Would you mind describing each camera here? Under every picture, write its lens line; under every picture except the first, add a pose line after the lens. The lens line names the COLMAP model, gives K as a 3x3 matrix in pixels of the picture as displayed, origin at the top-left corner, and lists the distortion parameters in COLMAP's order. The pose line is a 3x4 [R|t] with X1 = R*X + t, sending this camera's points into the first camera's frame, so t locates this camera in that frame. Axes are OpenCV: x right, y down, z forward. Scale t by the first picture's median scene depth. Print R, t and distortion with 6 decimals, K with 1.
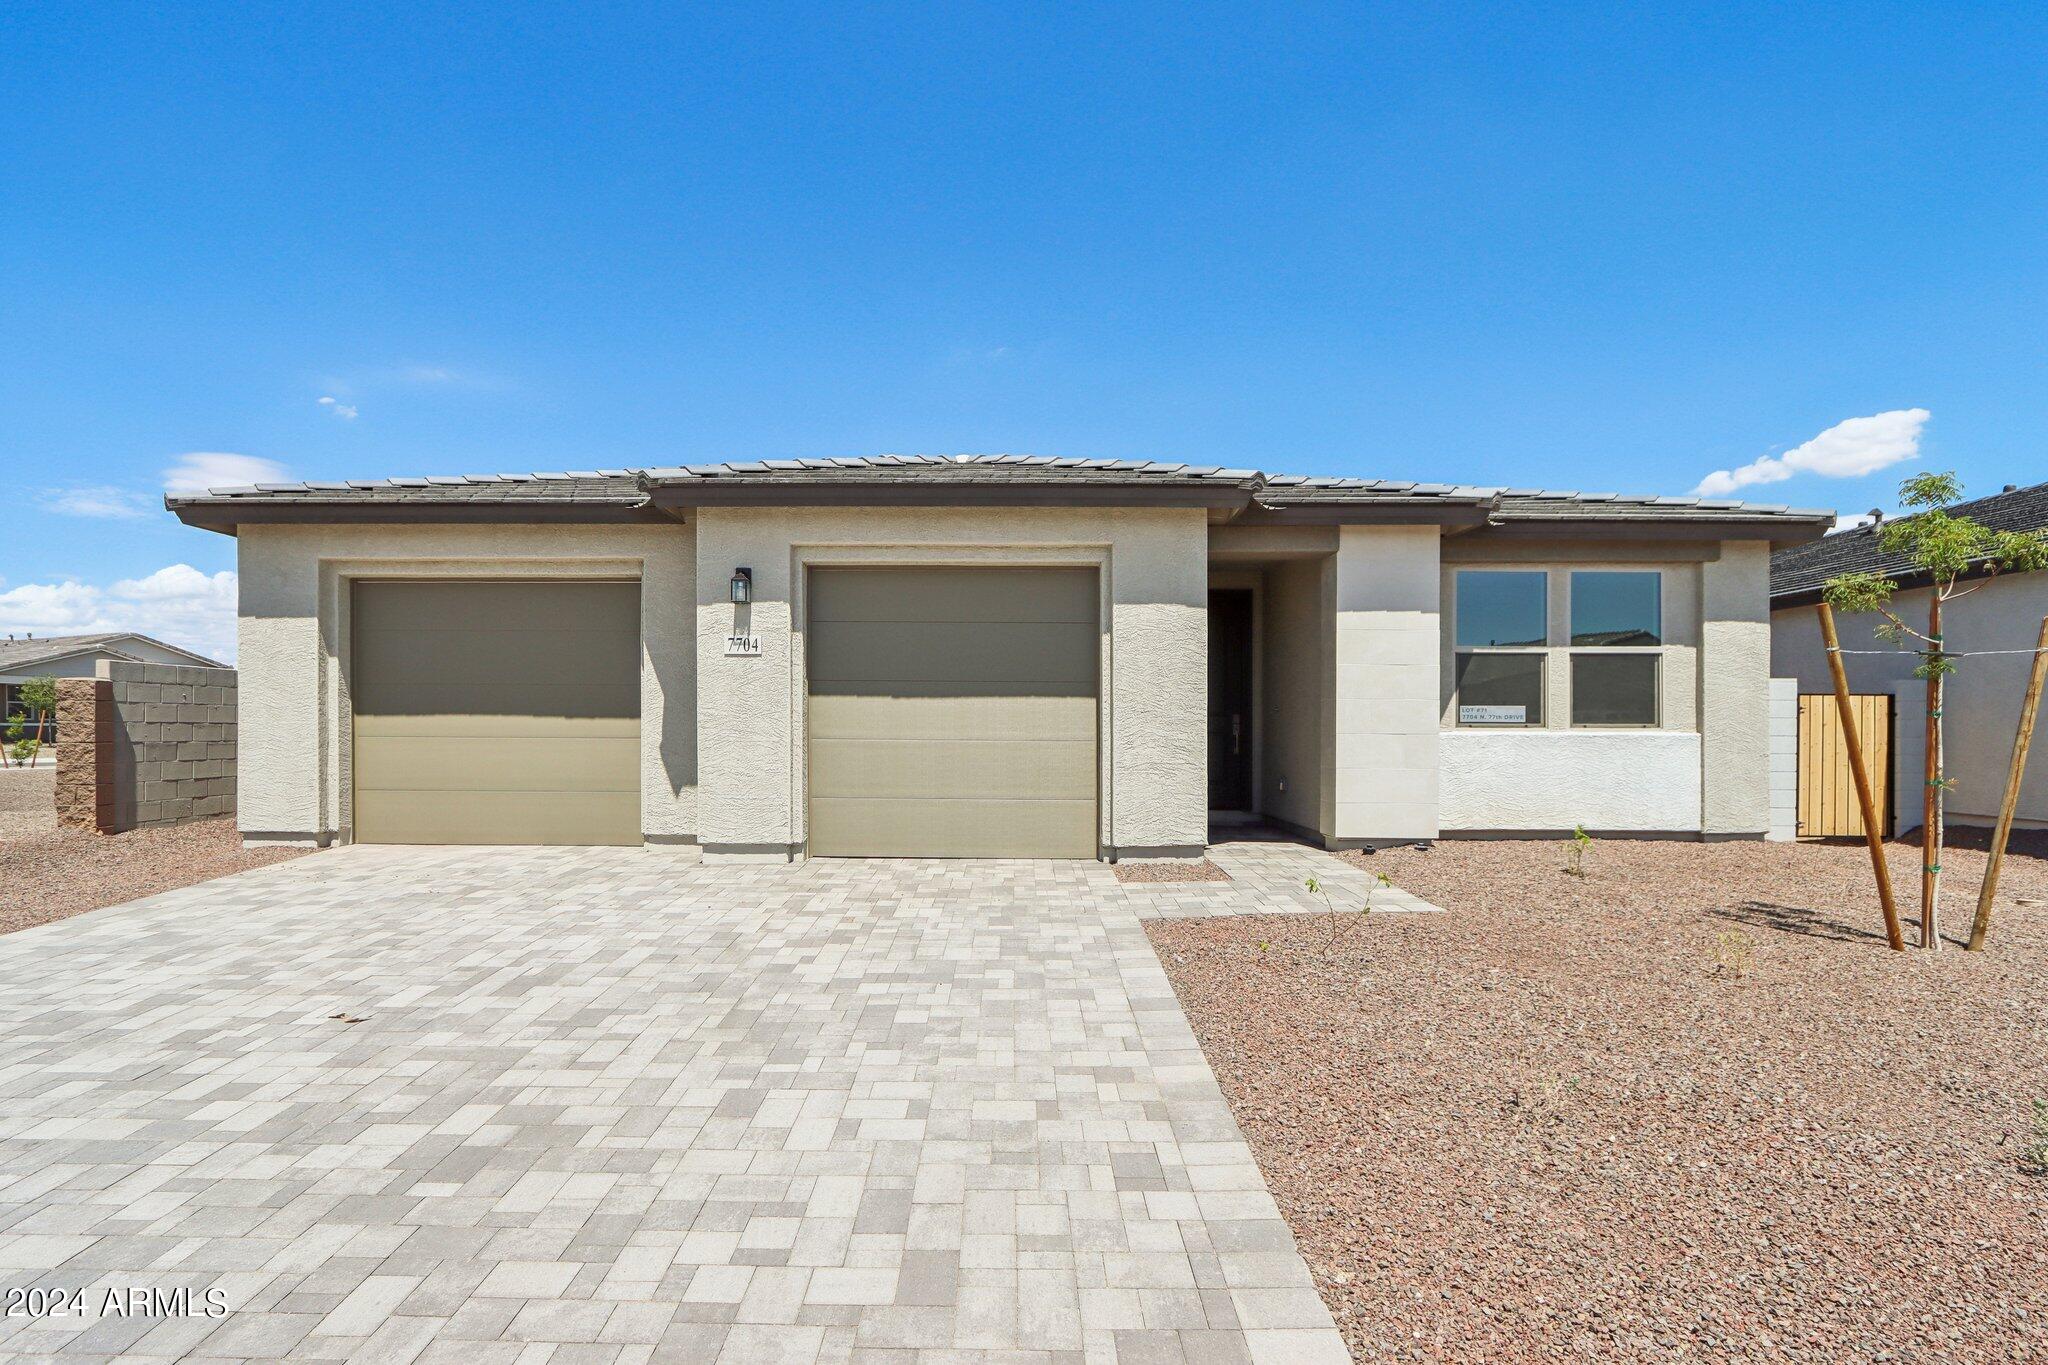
lens RADIAL K [[959.5, 0, 996.9], [0, 959.5, 701.8], [0, 0, 1]] dist [-0.004288, -0.000219]
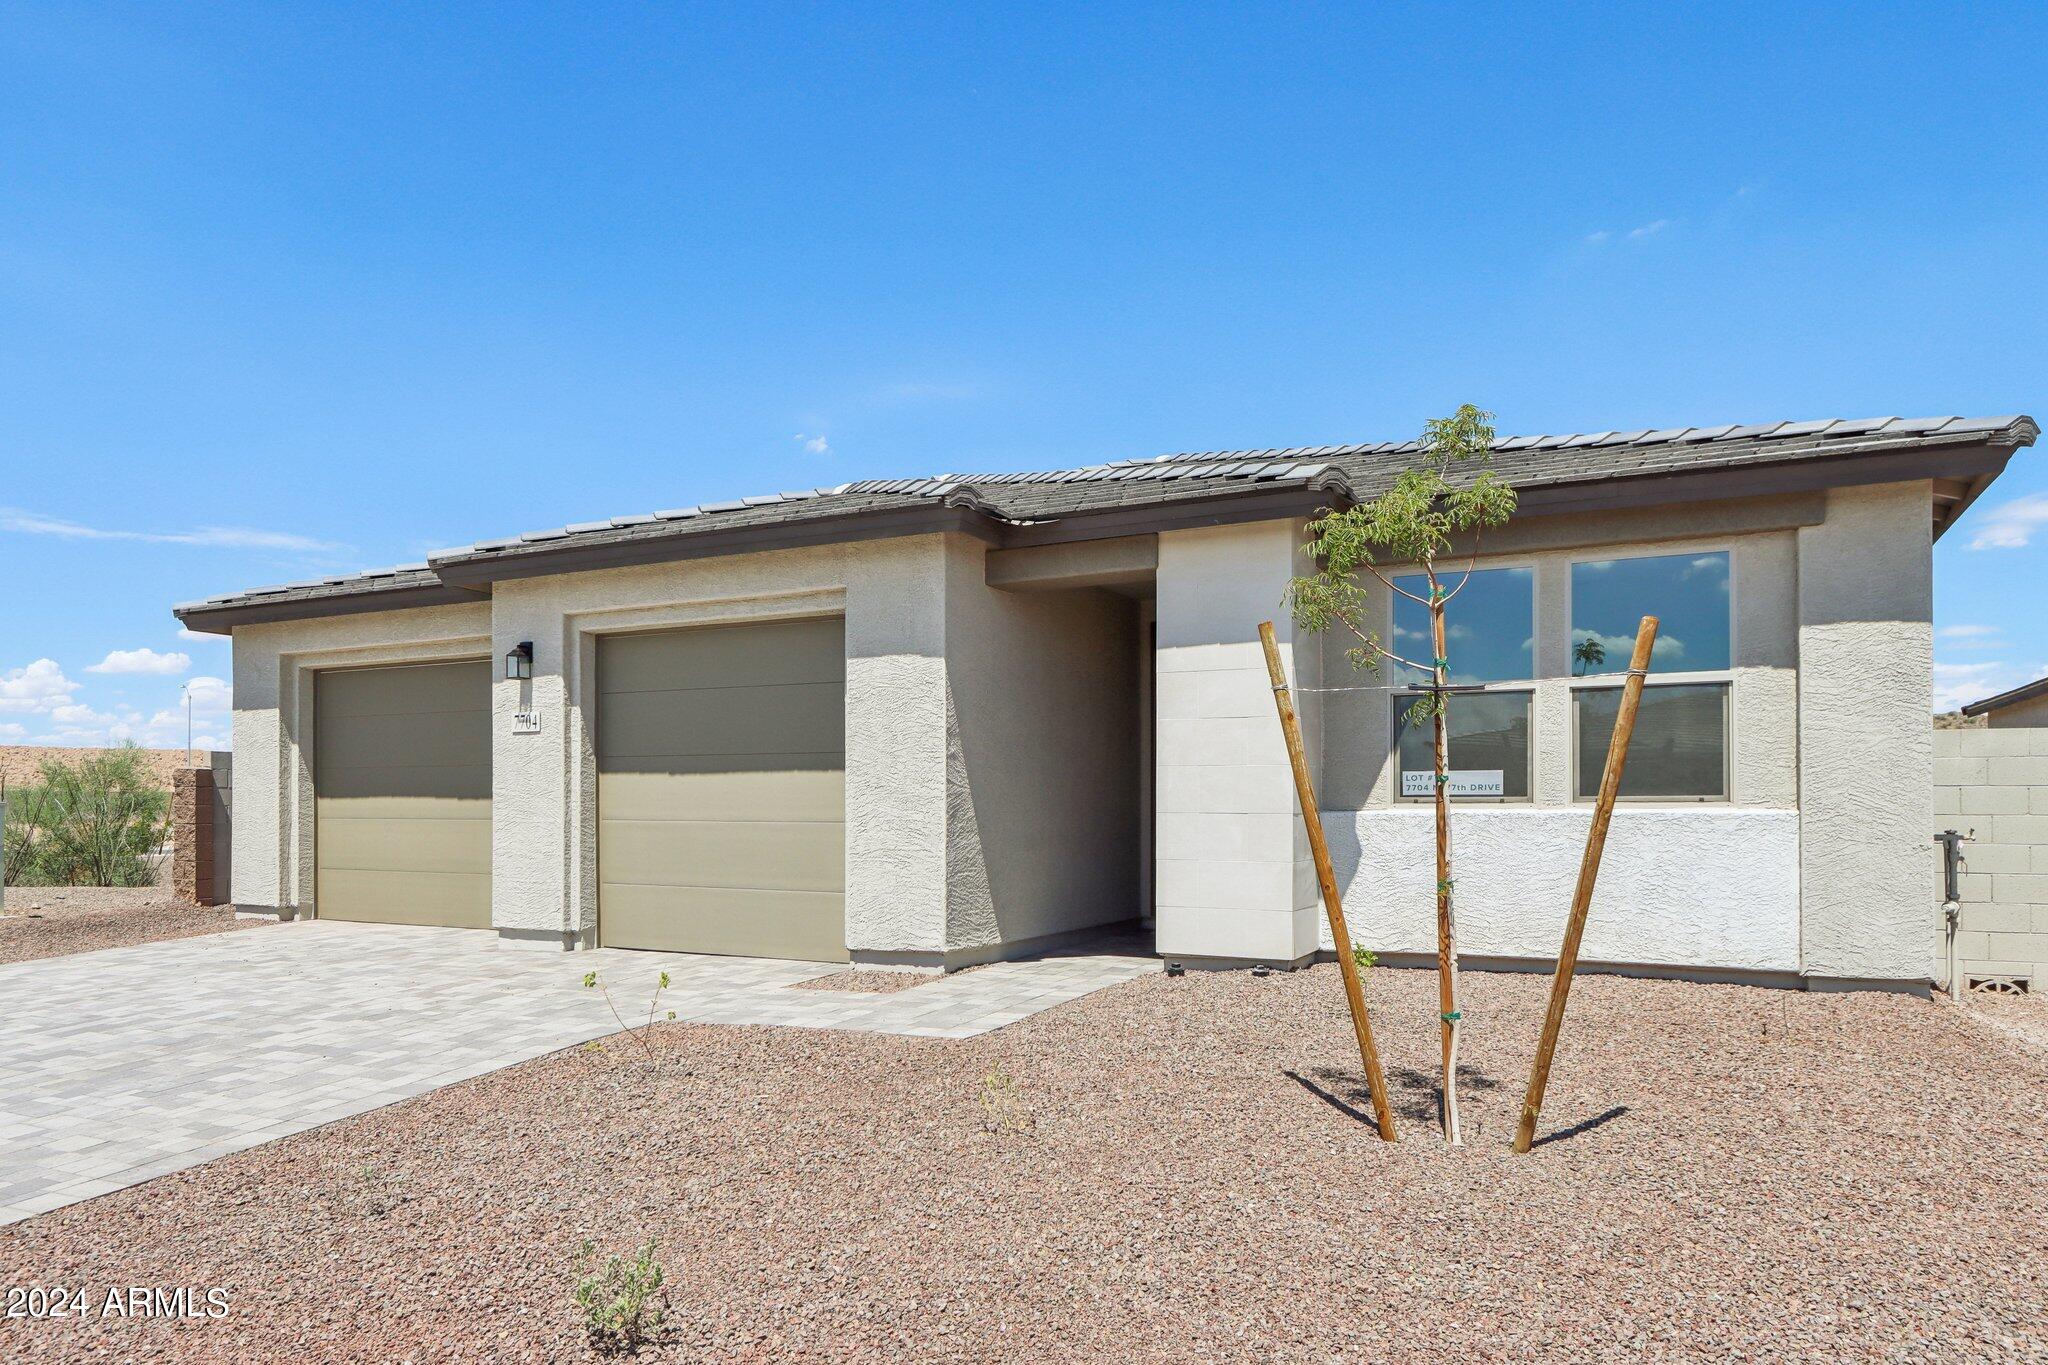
lens RADIAL K [[1321.1, 0, 1024.8], [0, 1321.1, 763.5], [0, 0, 1]] dist [0.006030, 0.003294]
pose [[0.895326, -0.019451, -0.444986, 0.715427], [0.017259, 0.999811, -0.008978, 0.002434], [0.445076, 0.000358, 0.895493, 0.034408]]
